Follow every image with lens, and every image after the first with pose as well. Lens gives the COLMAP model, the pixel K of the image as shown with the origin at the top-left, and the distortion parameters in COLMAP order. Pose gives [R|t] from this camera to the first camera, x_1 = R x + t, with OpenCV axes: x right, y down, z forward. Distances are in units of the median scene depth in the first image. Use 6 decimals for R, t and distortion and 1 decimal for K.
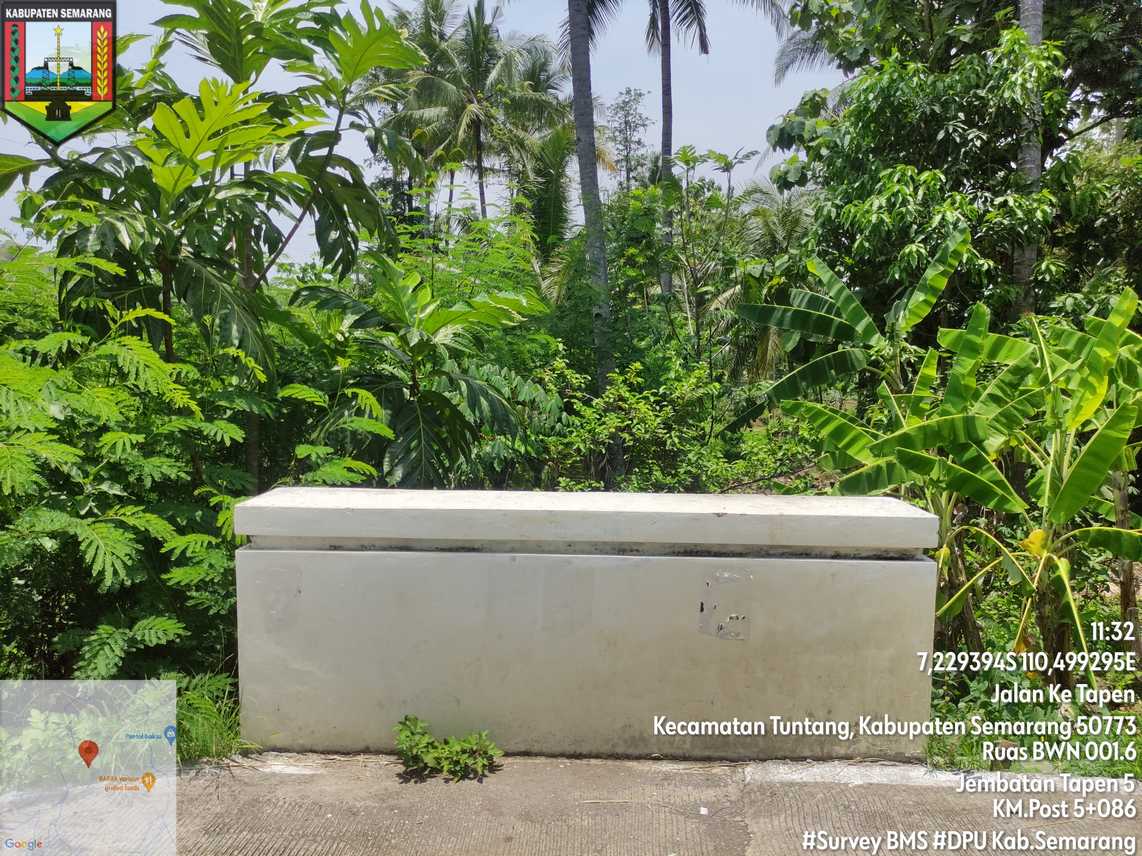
lens RADIAL K [[841.1, 0, 582.6], [0, 841.1, 426.9], [0, 0, 1]] dist [0.055640, -0.056549]
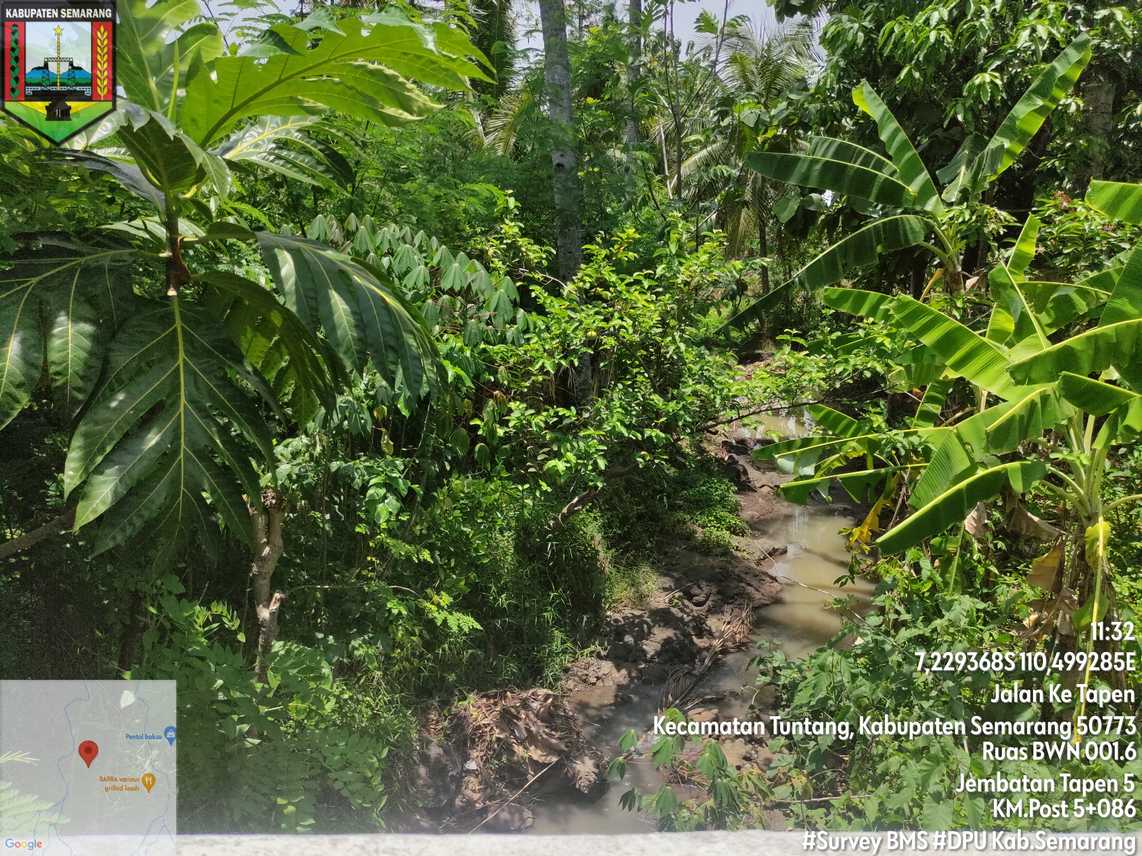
lens RADIAL K [[841.1, 0, 572.3], [0, 841.1, 427.1], [0, 0, 1]] dist [0.055640, -0.056549]
pose [[0.998557, 0.002832, 0.053635, -0.013274], [-0.010585, 0.989399, 0.144835, -0.016702], [-0.052657, -0.145193, 0.988001, 0.309855]]
